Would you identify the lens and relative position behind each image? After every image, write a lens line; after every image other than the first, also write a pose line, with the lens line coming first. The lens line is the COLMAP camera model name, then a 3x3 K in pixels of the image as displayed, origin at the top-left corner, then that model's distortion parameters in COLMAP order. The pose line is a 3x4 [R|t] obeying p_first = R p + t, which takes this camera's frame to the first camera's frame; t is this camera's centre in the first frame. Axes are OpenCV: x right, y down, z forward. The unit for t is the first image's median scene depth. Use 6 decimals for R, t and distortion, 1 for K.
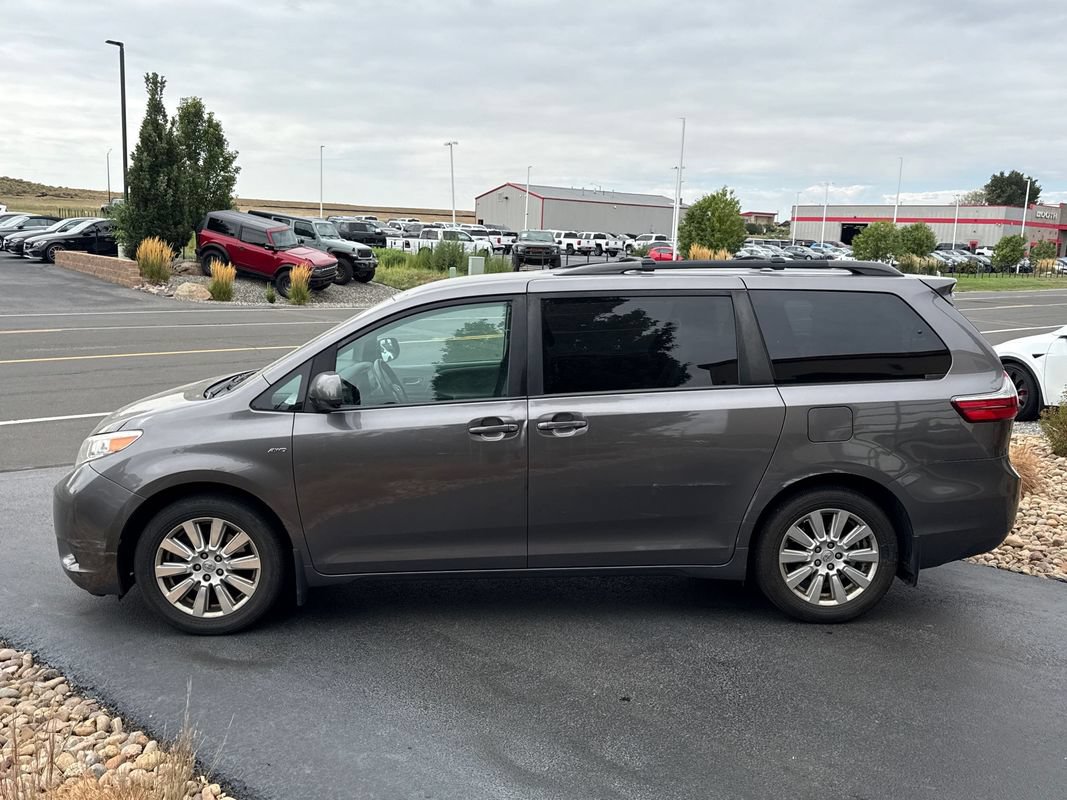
lens RADIAL K [[1481.2, 0, 532.5], [0, 1481.2, 390.6], [0, 0, 1]] dist [0.105850, 0.000000]
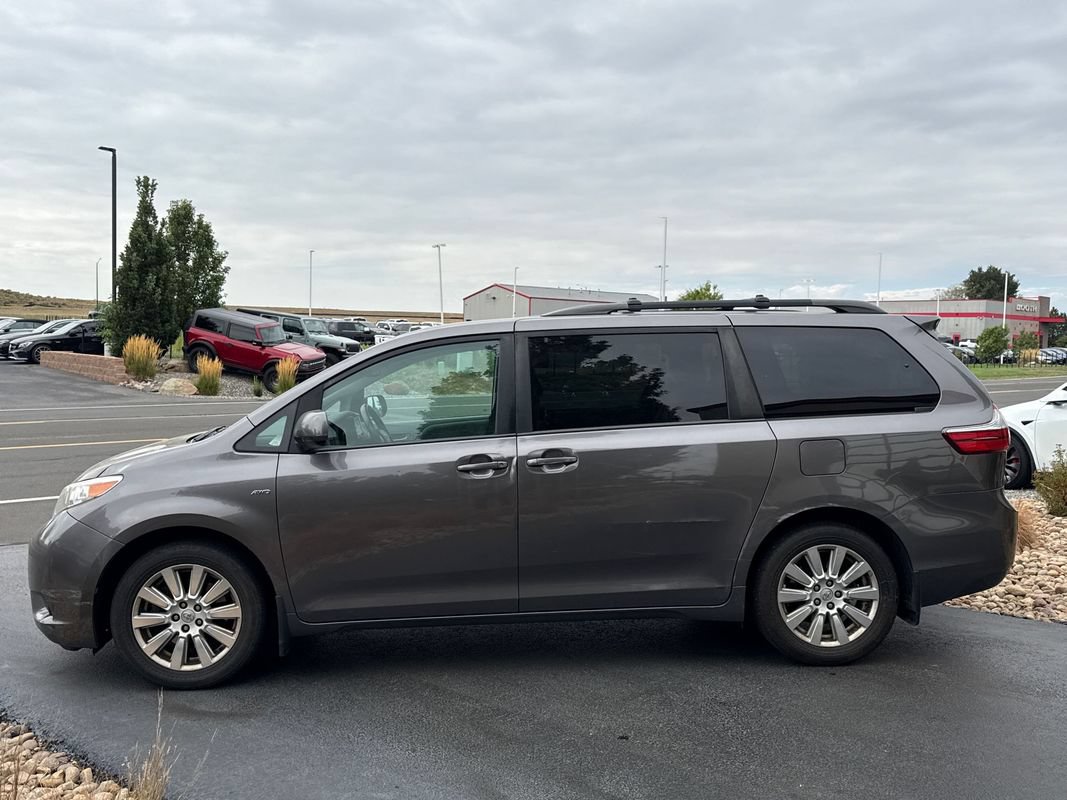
lens RADIAL K [[1481.2, 0, 549.1], [0, 1481.2, 365.9], [0, 0, 1]] dist [0.105850, 0.000000]
pose [[0.999684, -0.017444, 0.018097, 0.001543], [0.020020, 0.987926, -0.153626, 0.109518], [-0.015199, 0.153940, 0.987963, 0.016370]]
